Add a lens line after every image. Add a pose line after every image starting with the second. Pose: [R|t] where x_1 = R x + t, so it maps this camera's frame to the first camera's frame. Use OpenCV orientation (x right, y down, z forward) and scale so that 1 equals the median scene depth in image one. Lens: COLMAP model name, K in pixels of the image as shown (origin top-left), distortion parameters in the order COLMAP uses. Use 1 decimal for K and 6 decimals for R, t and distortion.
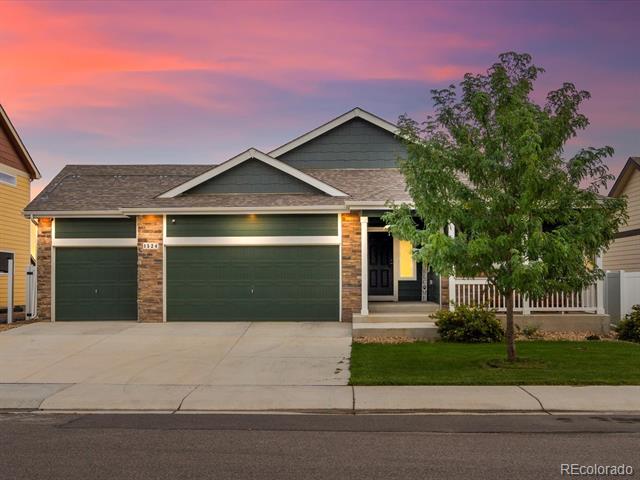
lens RADIAL K [[786.4, 0, 319.9], [0, 786.4, 269.8], [0, 0, 1]] dist [-0.023982, -0.013409]
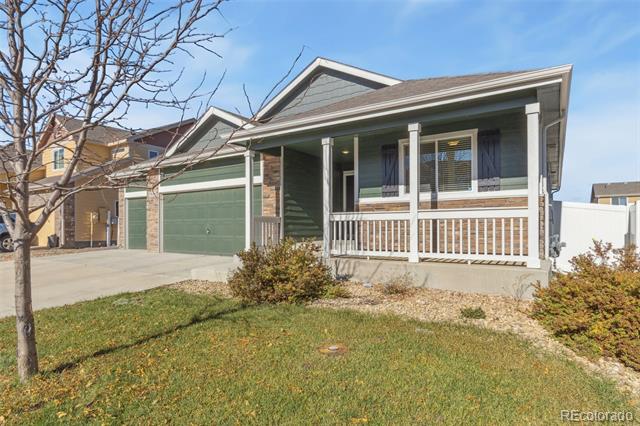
lens RADIAL K [[366.0, 0, 319.6], [0, 366.0, 228.6], [0, 0, 1]] dist [0.000461, -0.000064]
pose [[0.847262, 0.001749, -0.531173, 0.342520], [0.011332, 0.999707, 0.021368, 0.016957], [0.531055, -0.024124, 0.846994, 0.630878]]
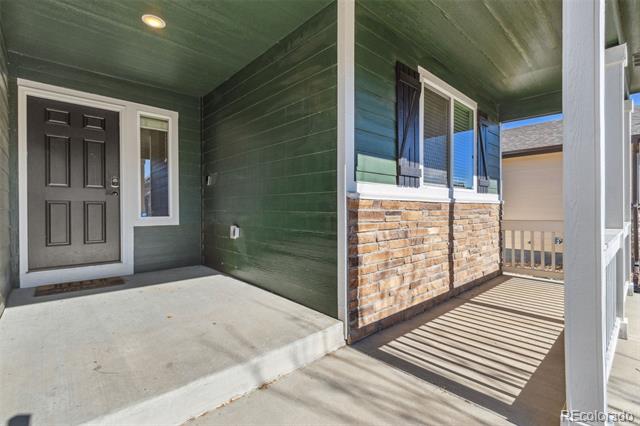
lens RADIAL K [[294.8, 0, 316.8], [0, 294.8, 208.1], [0, 0, 1]] dist [-0.000662, -0.000470]
pose [[0.723615, -0.002554, 0.690199, 0.069579], [-0.008573, 0.999883, 0.012688, 0.000943], [-0.690151, -0.015098, 0.723508, 0.934897]]
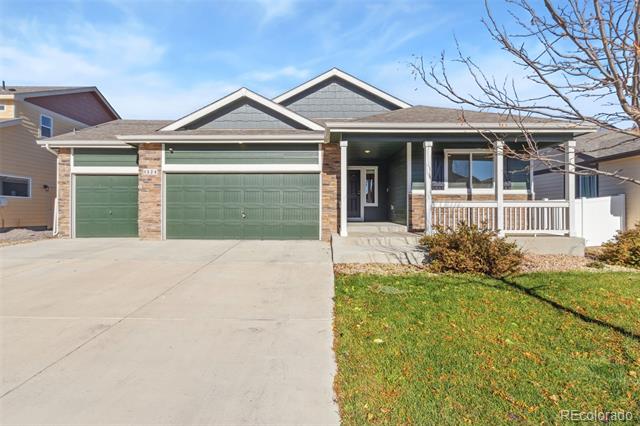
lens RADIAL K [[292.8, 0, 318.4], [0, 292.8, 211.6], [0, 0, 1]] dist [-0.001520, -0.000460]
pose [[0.999817, 0.006029, 0.018135, 0.015506], [-0.006346, 0.999828, 0.017452, 0.017242], [-0.018026, -0.017564, 0.999683, 0.579889]]
